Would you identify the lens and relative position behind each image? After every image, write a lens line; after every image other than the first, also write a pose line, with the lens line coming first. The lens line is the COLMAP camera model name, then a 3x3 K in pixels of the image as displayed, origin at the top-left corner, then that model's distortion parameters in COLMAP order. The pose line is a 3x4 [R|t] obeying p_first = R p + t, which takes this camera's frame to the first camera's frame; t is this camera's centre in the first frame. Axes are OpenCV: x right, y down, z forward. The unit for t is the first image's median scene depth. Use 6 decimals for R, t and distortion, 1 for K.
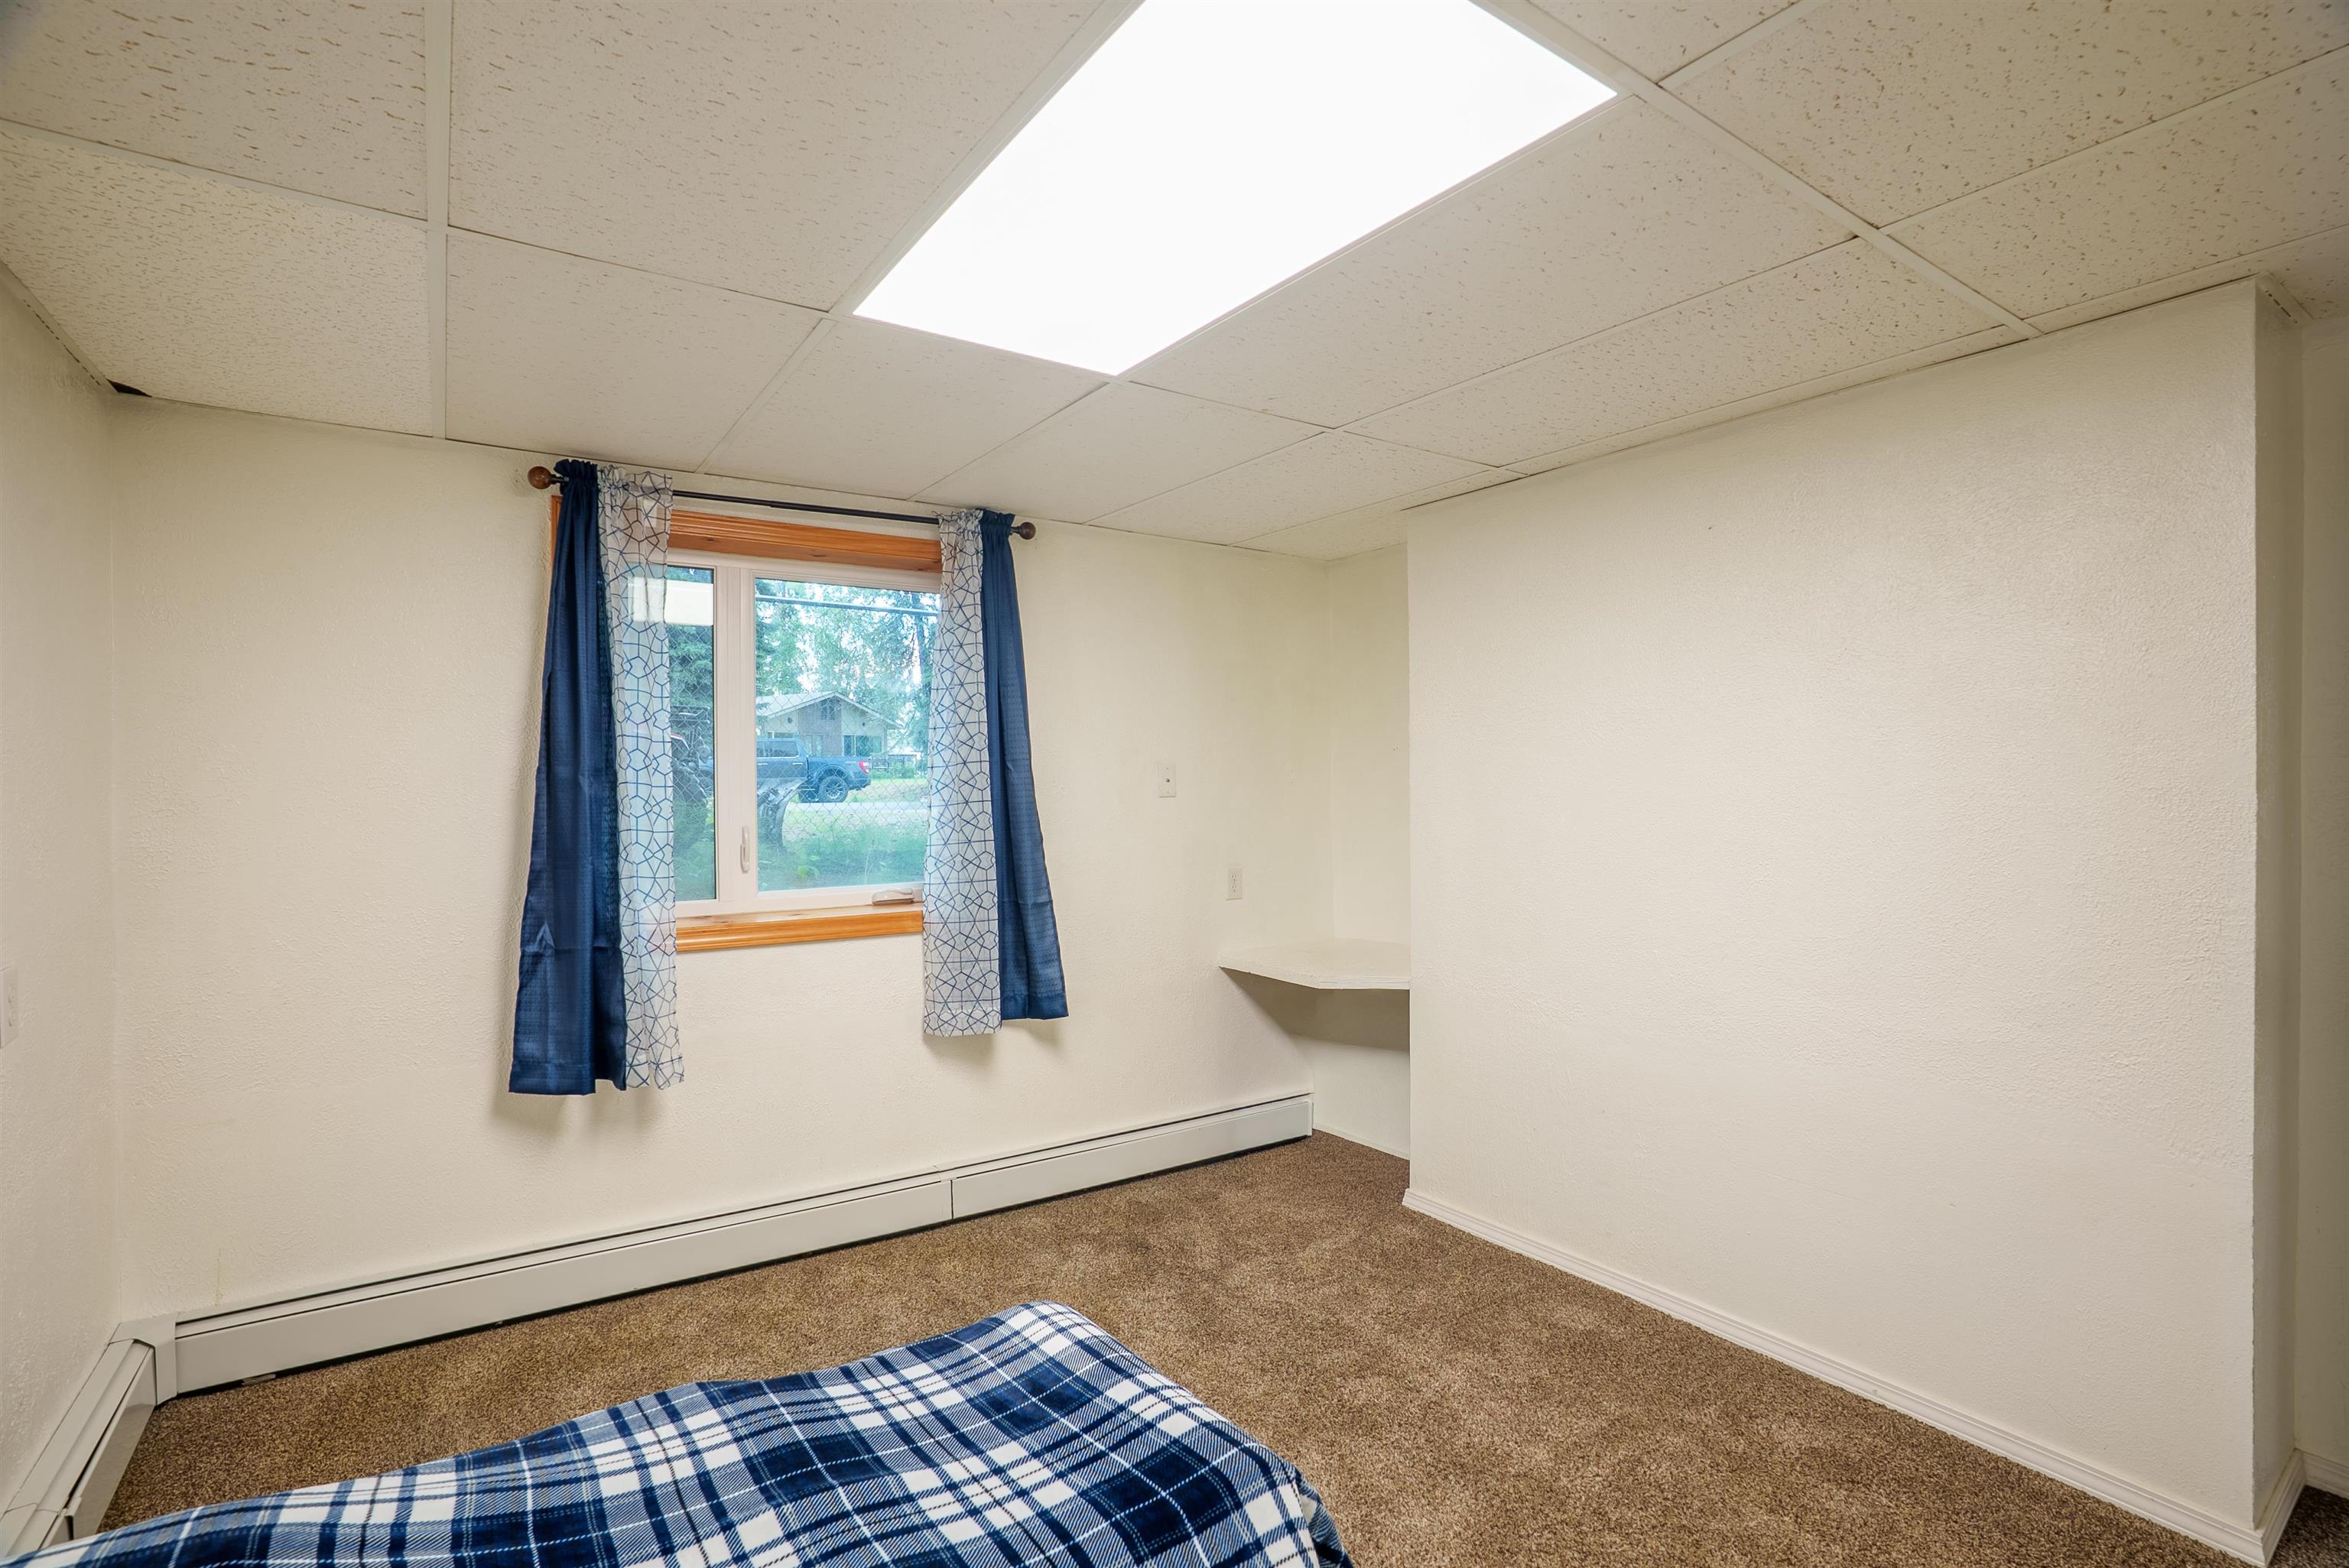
lens RADIAL K [[1098.7, 0, 1174.5], [0, 1098.7, 784.0], [0, 0, 1]] dist [-0.003389, -0.000085]
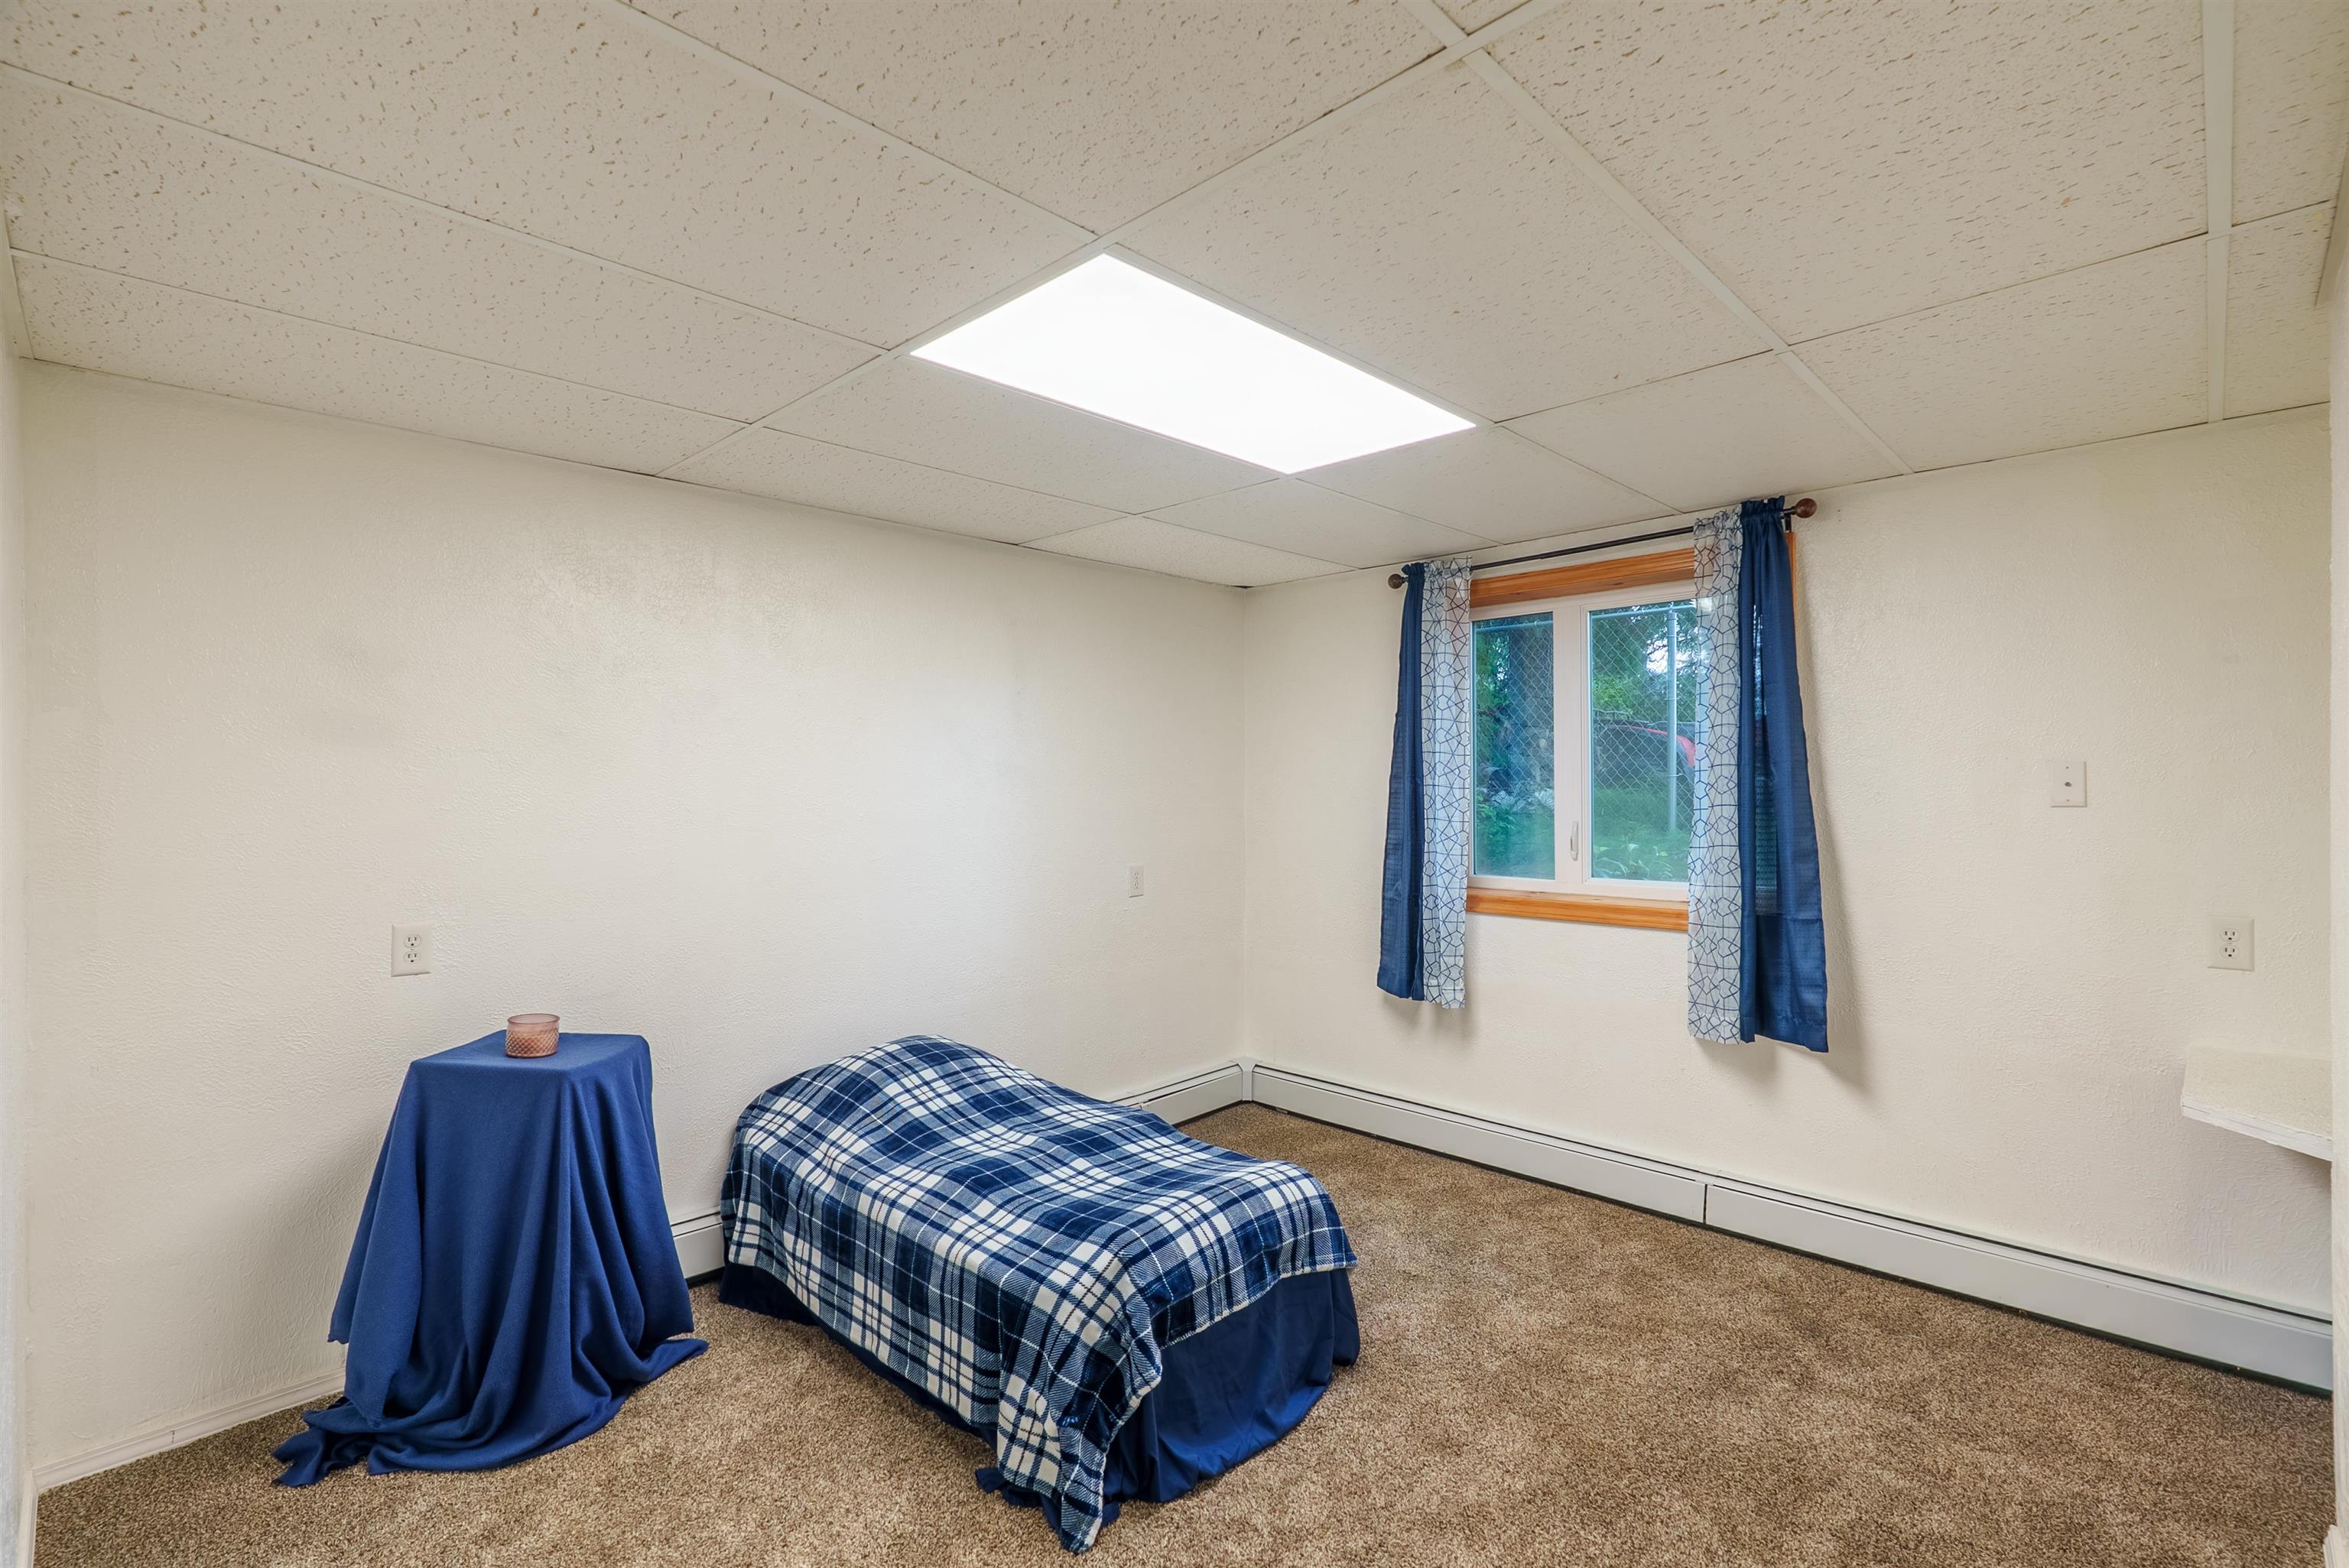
lens RADIAL K [[1098.7, 0, 1174.5], [0, 1098.7, 784.0], [0, 0, 1]] dist [-0.003389, -0.000085]
pose [[0.207814, 0.003039, -0.978164, 0.803313], [-0.004892, 0.999986, 0.002068, -0.004220], [0.978156, 0.004355, 0.207826, 0.384000]]
